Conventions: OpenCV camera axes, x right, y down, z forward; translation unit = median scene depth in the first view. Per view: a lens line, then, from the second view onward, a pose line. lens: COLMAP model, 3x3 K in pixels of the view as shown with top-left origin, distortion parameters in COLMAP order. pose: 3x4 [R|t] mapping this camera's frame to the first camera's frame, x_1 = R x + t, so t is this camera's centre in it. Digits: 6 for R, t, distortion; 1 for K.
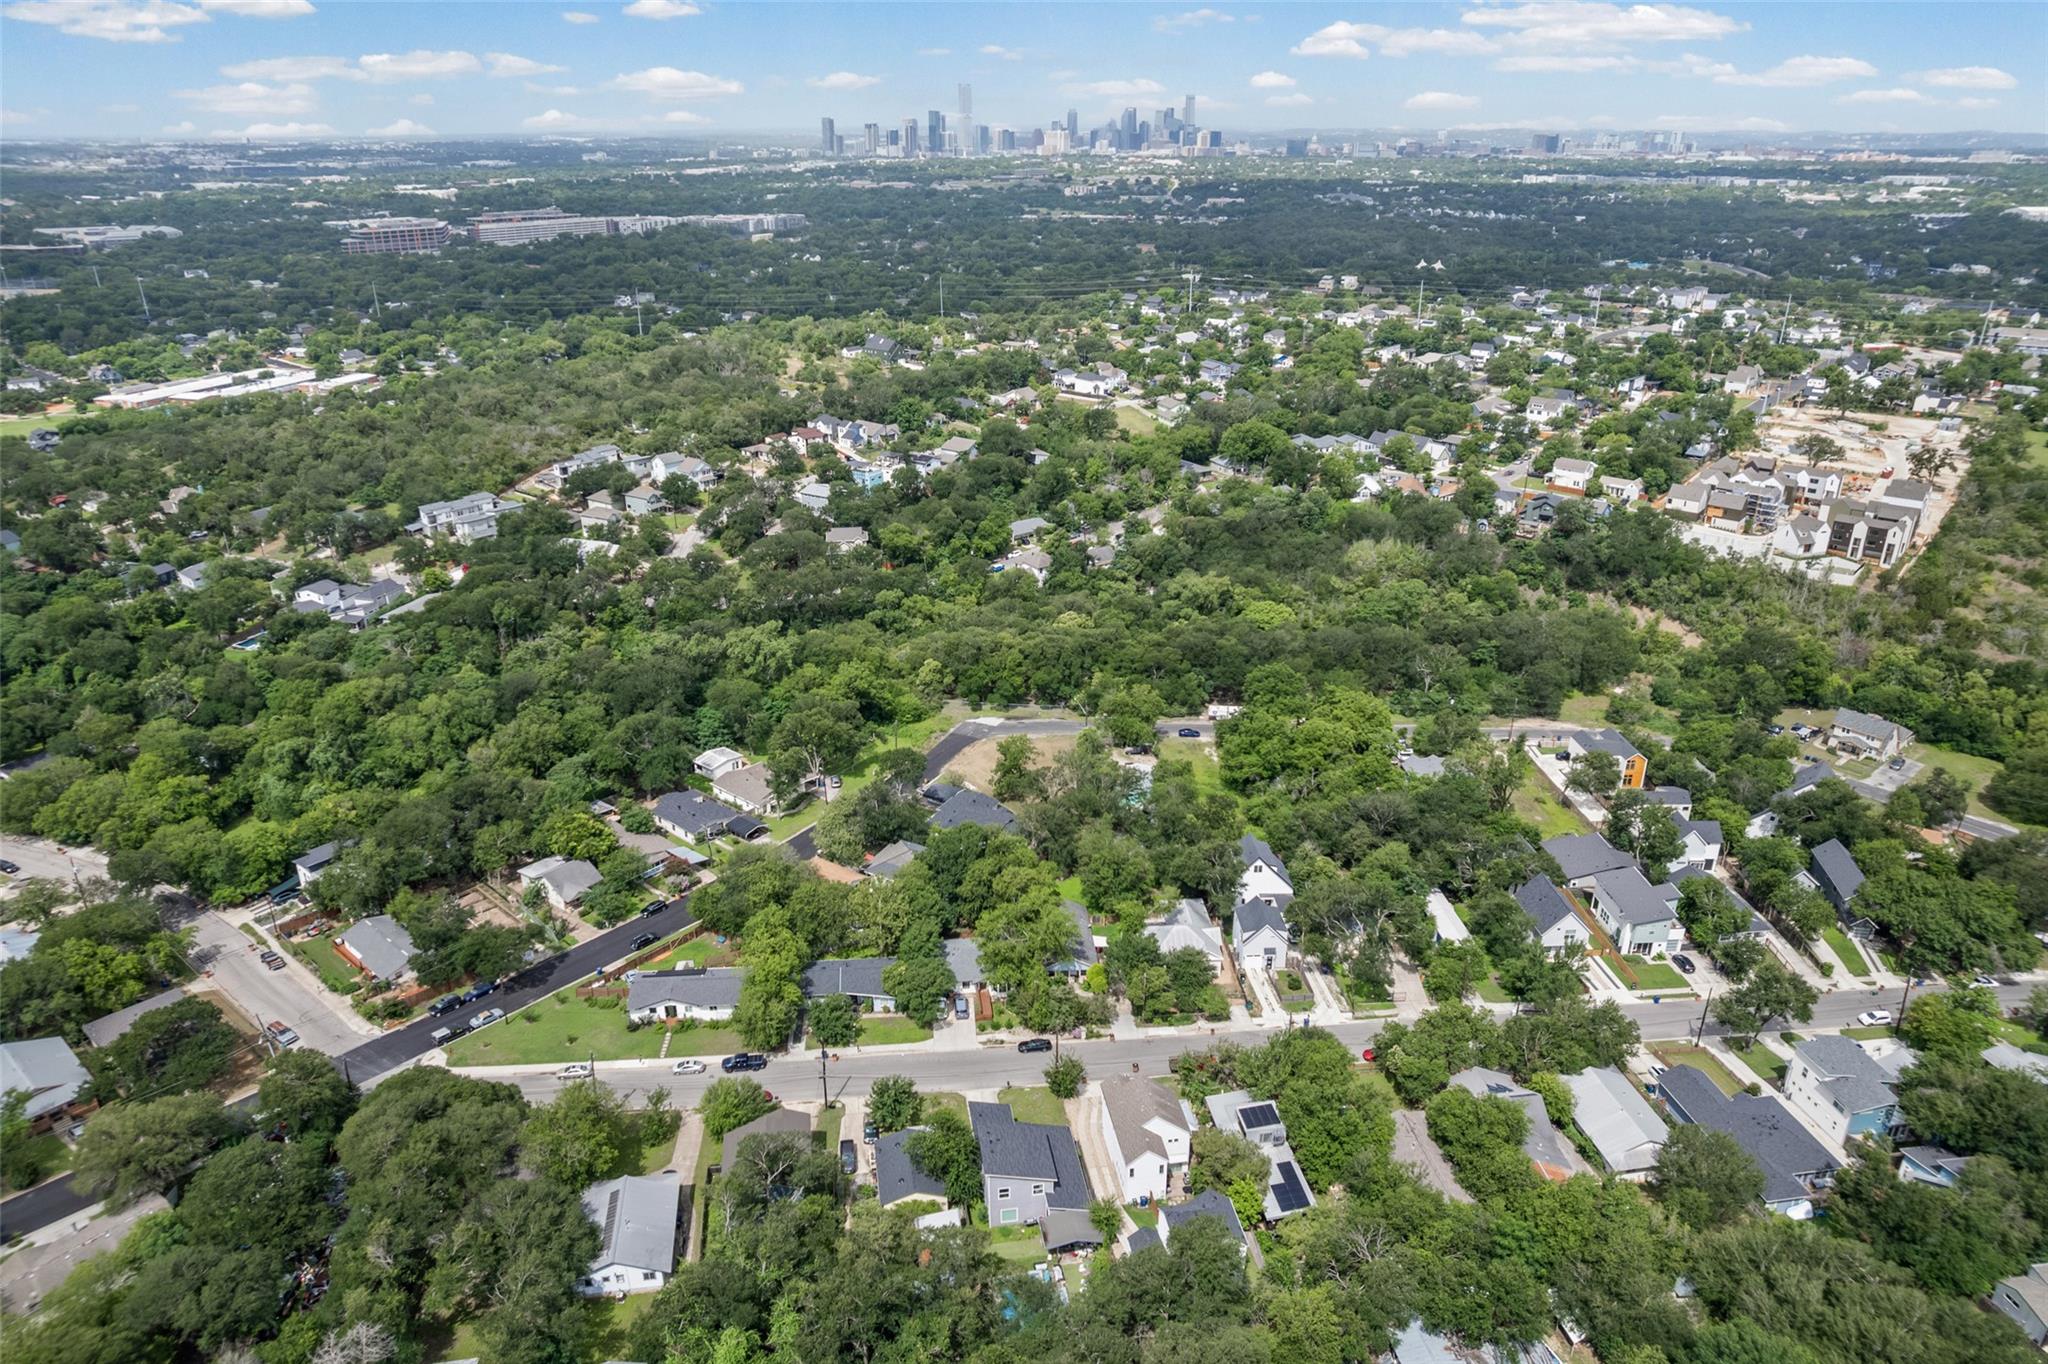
lens RADIAL K [[1329.9, 0, 1038.0], [0, 1329.9, 674.3], [0, 0, 1]] dist [-0.080328, 0.075318]
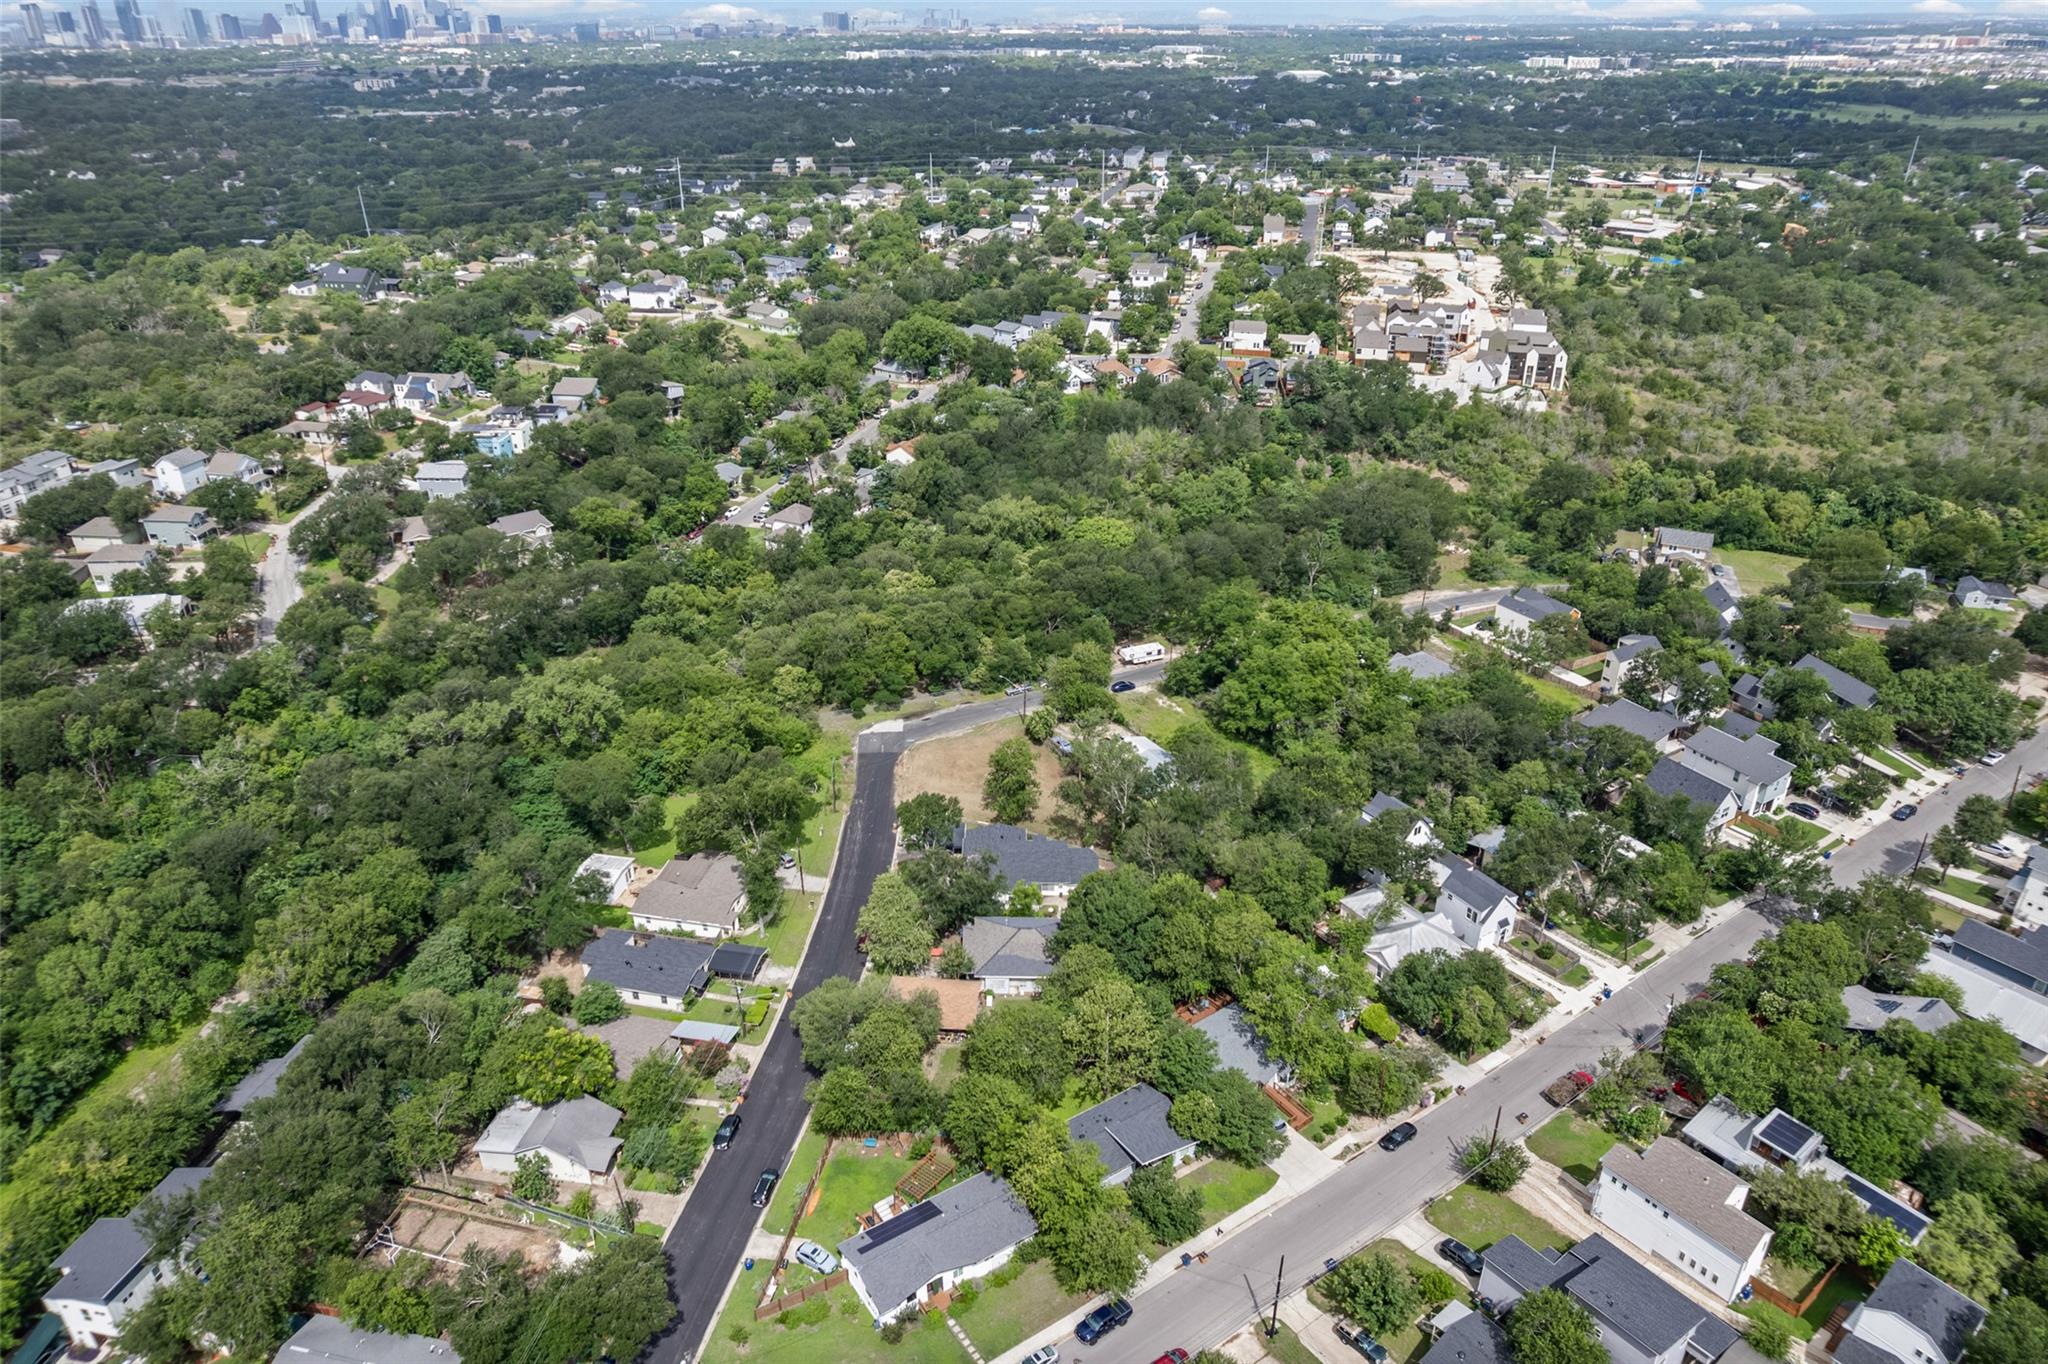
lens RADIAL K [[1329.9, 0, 1038.0], [0, 1329.9, 674.3], [0, 0, 1]] dist [-0.080328, 0.075318]
pose [[0.878475, -0.216401, 0.425972, -0.226298], [0.183906, 0.976008, 0.116561, -0.055575], [-0.440976, -0.024057, 0.897196, 0.201827]]
